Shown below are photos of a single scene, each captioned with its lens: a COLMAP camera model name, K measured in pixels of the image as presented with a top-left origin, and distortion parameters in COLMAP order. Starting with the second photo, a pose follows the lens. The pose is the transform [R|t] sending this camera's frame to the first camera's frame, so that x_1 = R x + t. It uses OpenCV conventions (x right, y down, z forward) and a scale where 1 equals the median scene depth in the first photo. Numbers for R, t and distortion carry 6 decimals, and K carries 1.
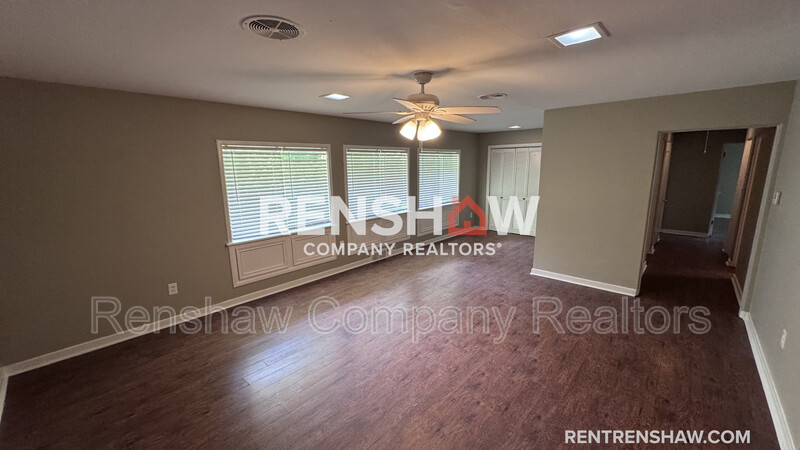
lens RADIAL K [[318.1, 0, 401.5], [0, 318.1, 225.5], [0, 0, 1]] dist [0.000242, -0.000130]
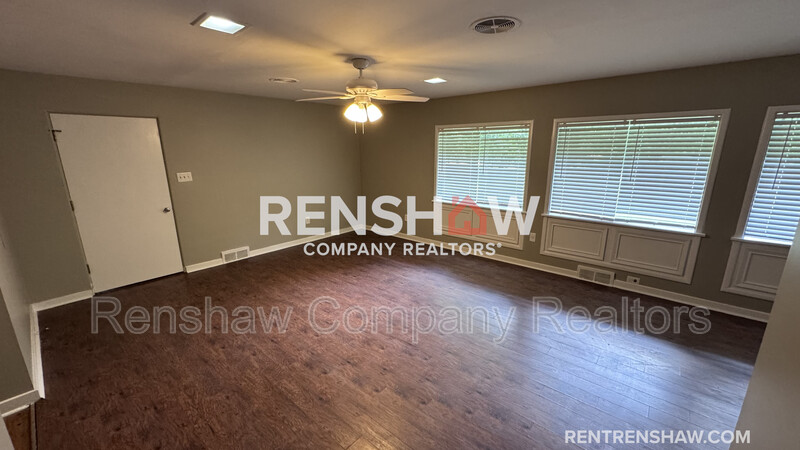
lens RADIAL K [[318.1, 0, 401.5], [0, 318.1, 225.5], [0, 0, 1]] dist [0.000242, -0.000130]
pose [[0.025266, 0.252910, -0.967160, 0.888368], [-0.181428, 0.952563, 0.244353, -0.163110], [0.983080, 0.169296, 0.069953, 0.817236]]
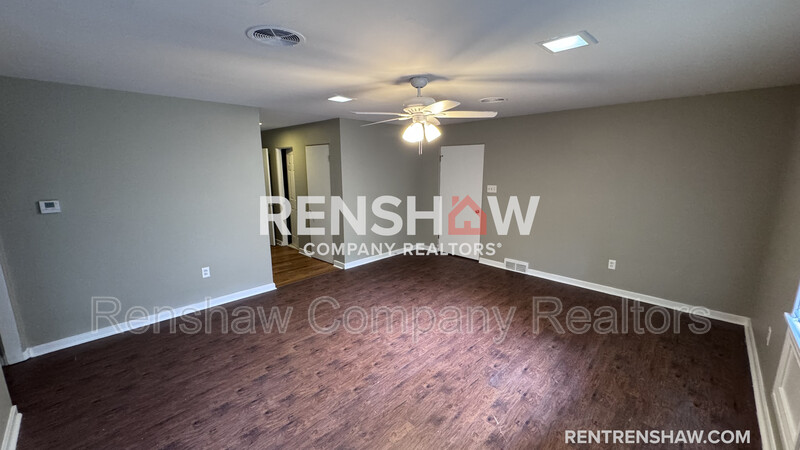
lens RADIAL K [[320.7, 0, 400.0], [0, 320.7, 225.0], [0, 0, 1]] dist [-0.000890, -0.000033]
pose [[-0.999073, 0.009273, 0.042030, 0.063933], [0.024015, 0.930480, 0.365554, -0.292608], [-0.035718, 0.366225, -0.929841, 1.516980]]
